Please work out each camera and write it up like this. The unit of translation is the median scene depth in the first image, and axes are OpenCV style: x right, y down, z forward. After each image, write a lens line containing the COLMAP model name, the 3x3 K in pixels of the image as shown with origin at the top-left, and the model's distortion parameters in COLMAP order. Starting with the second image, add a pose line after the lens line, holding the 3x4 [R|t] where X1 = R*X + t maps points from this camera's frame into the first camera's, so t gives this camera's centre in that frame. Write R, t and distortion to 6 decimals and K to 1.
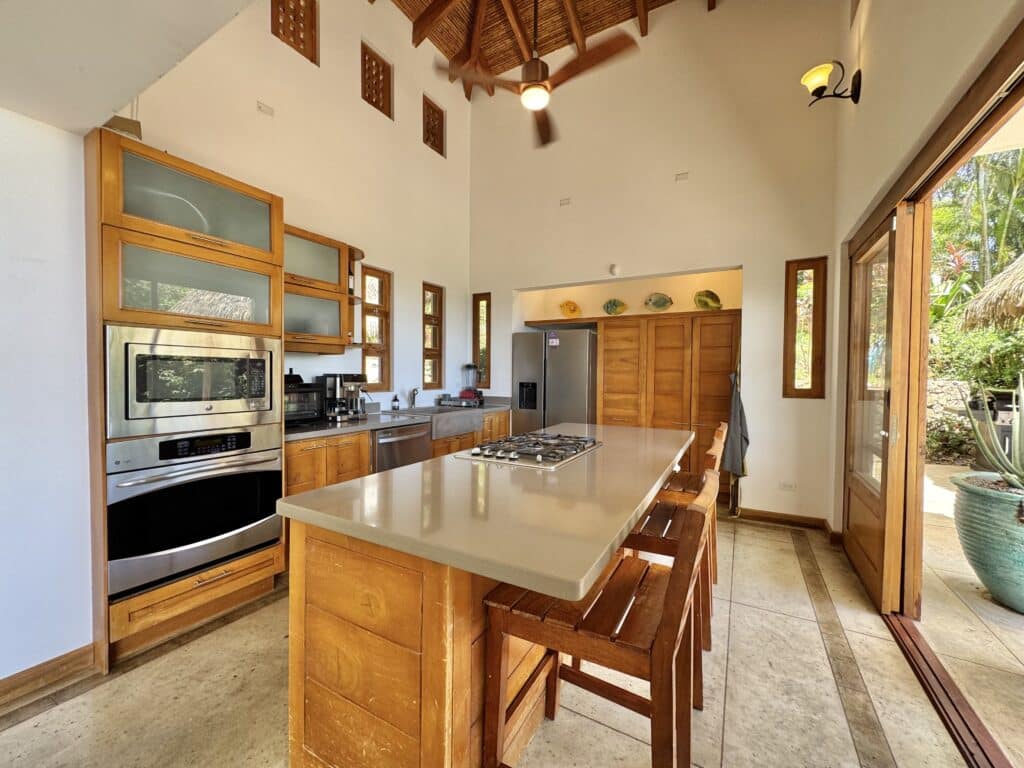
lens RADIAL K [[409.0, 0, 509.2], [0, 409.0, 381.2], [0, 0, 1]] dist [-0.000833, 0.000882]
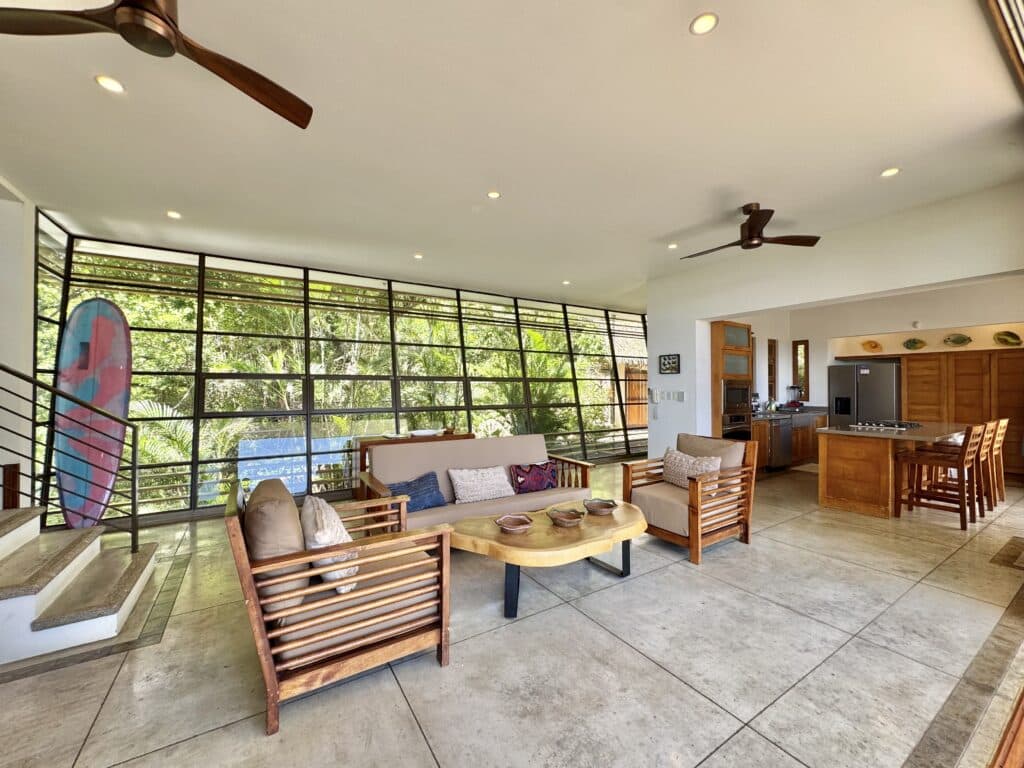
lens RADIAL K [[409.0, 0, 508.2], [0, 409.0, 382.7], [0, 0, 1]] dist [-0.000833, 0.000882]
pose [[0.884085, -0.014469, -0.467102, -0.365095], [-0.000303, 0.999503, -0.031533, -0.003243], [0.467326, 0.028019, 0.883641, -1.016966]]
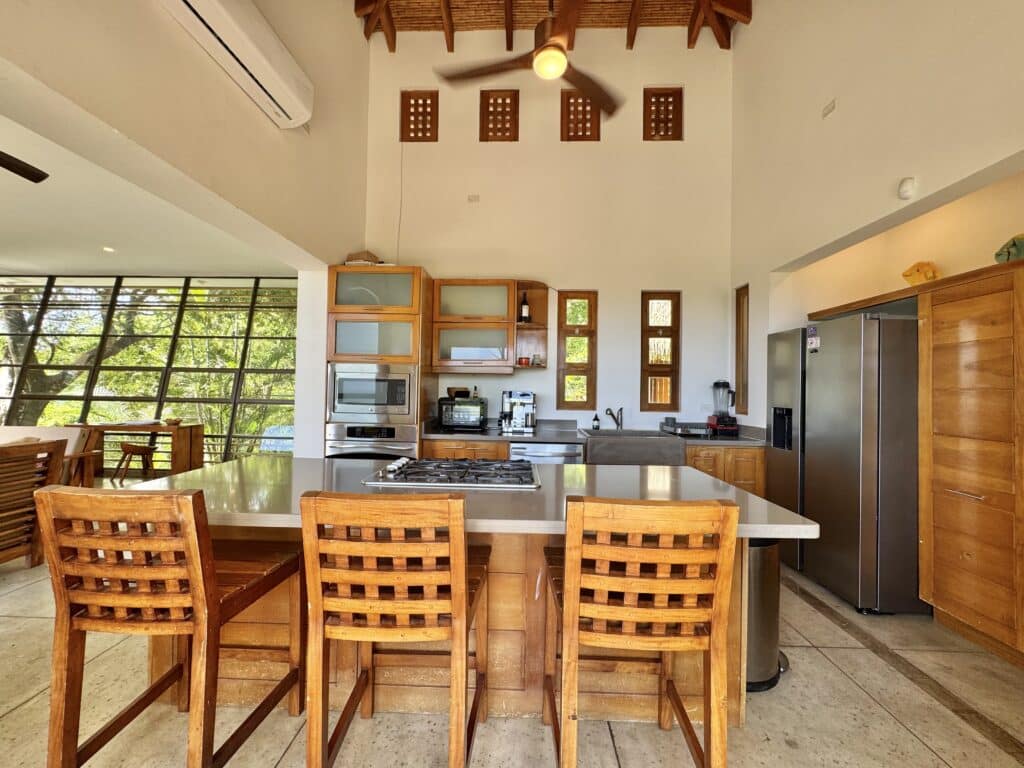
lens RADIAL K [[409.0, 0, 505.8], [0, 409.0, 383.2], [0, 0, 1]] dist [-0.000833, 0.000882]
pose [[0.466743, -0.012627, -0.884303, 0.431727], [-0.029015, 0.999141, -0.029581, -0.003964], [0.883917, 0.039464, 0.465976, 0.310492]]
